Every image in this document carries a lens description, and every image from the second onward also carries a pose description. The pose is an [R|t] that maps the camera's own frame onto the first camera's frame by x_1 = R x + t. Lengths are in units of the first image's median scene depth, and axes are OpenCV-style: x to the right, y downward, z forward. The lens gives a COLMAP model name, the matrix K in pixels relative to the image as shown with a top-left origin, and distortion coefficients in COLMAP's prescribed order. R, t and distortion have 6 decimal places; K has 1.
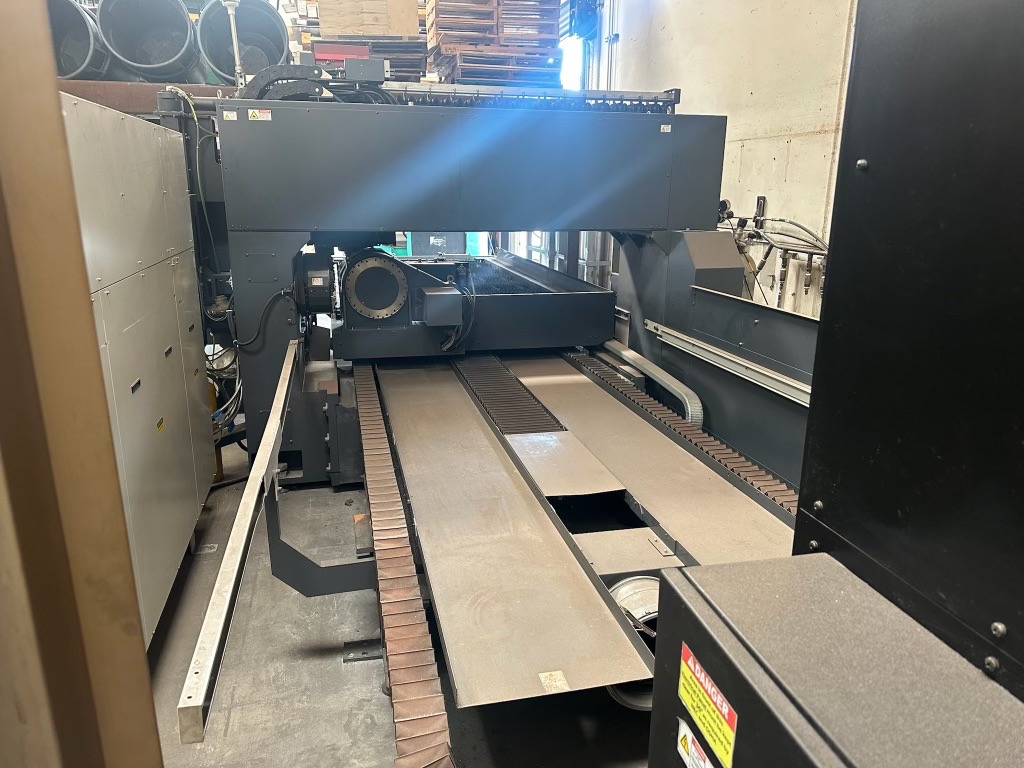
lens RADIAL K [[719.0, 0, 516.7], [0, 719.0, 389.7], [0, 0, 1]] dist [0.052006, -0.061246]
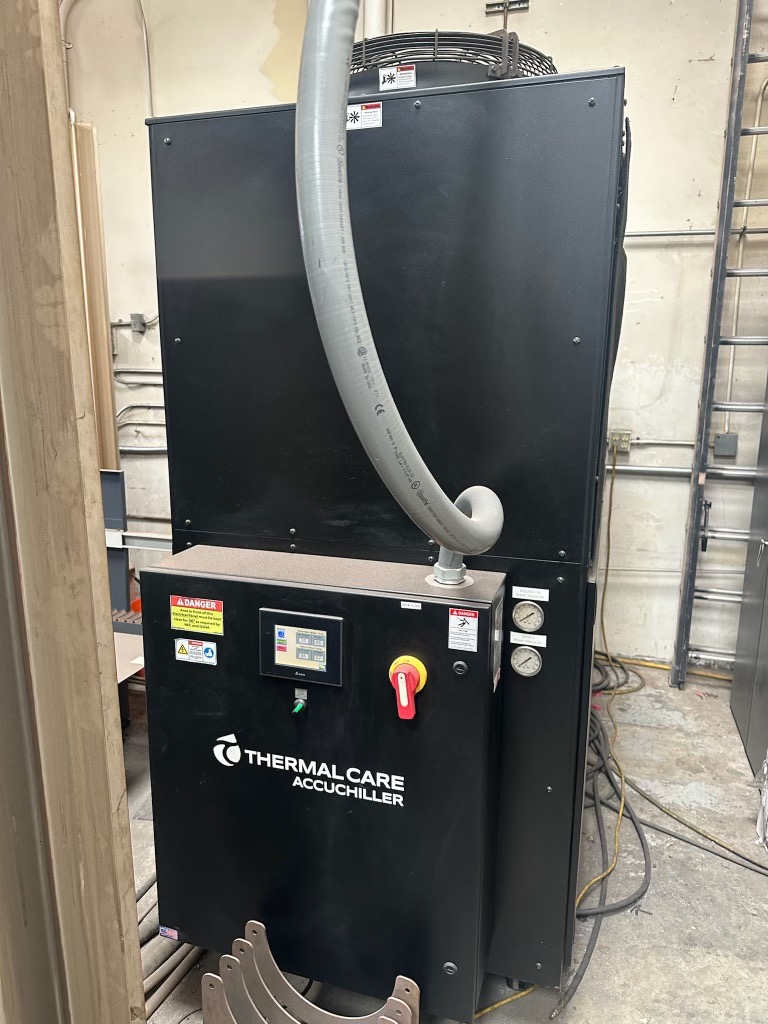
lens RADIAL K [[719.0, 0, 384.0], [0, 719.0, 512.0], [0, 0, 1]] dist [0.052006, -0.061246]
pose [[0.514901, -0.190782, 0.835751, -0.972768], [0.232313, 0.969493, 0.078185, 0.122425], [-0.825171, 0.153899, 0.543514, -0.473697]]
